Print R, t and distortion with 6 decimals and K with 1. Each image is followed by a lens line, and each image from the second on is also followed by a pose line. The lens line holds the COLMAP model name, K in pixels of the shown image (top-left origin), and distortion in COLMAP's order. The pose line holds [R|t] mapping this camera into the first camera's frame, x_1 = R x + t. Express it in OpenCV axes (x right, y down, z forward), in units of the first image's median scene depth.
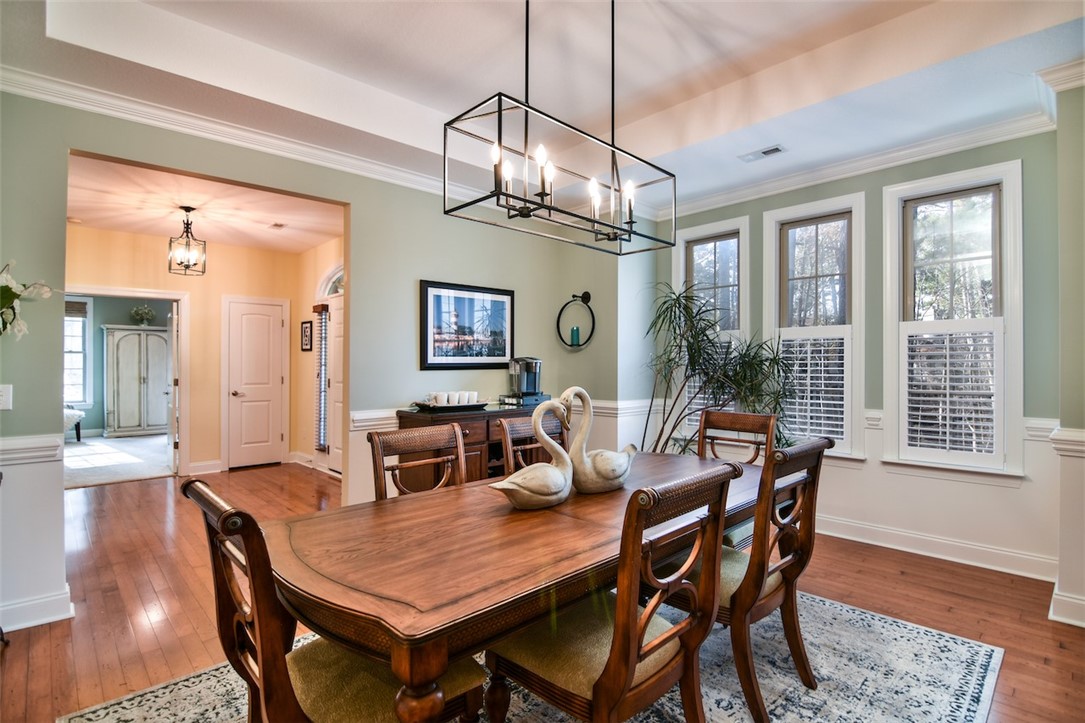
lens RADIAL K [[535.1, 0, 549.9], [0, 535.1, 358.5], [0, 0, 1]] dist [-0.014737, -0.005825]
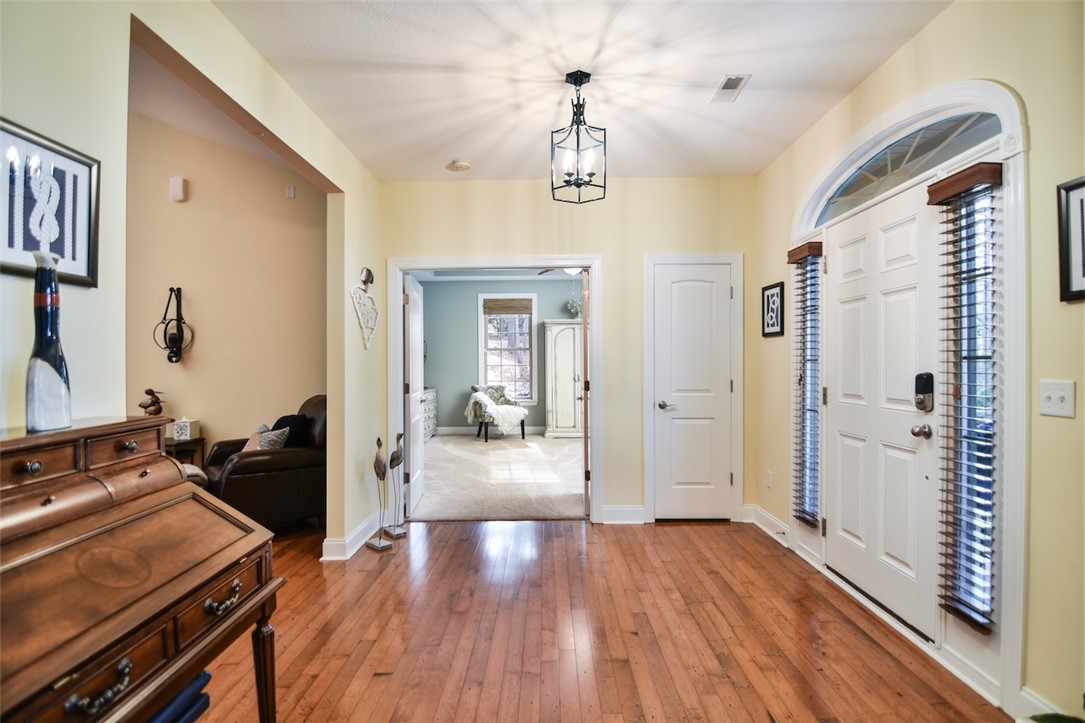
lens RADIAL K [[535.1, 0, 542.3], [0, 535.1, 362.9], [0, 0, 1]] dist [-0.014737, -0.005825]
pose [[0.719220, 0.000877, -0.694782, -0.247870], [0.010172, 0.999879, 0.011791, 0.005414], [0.694708, -0.015548, 0.719124, 0.435662]]
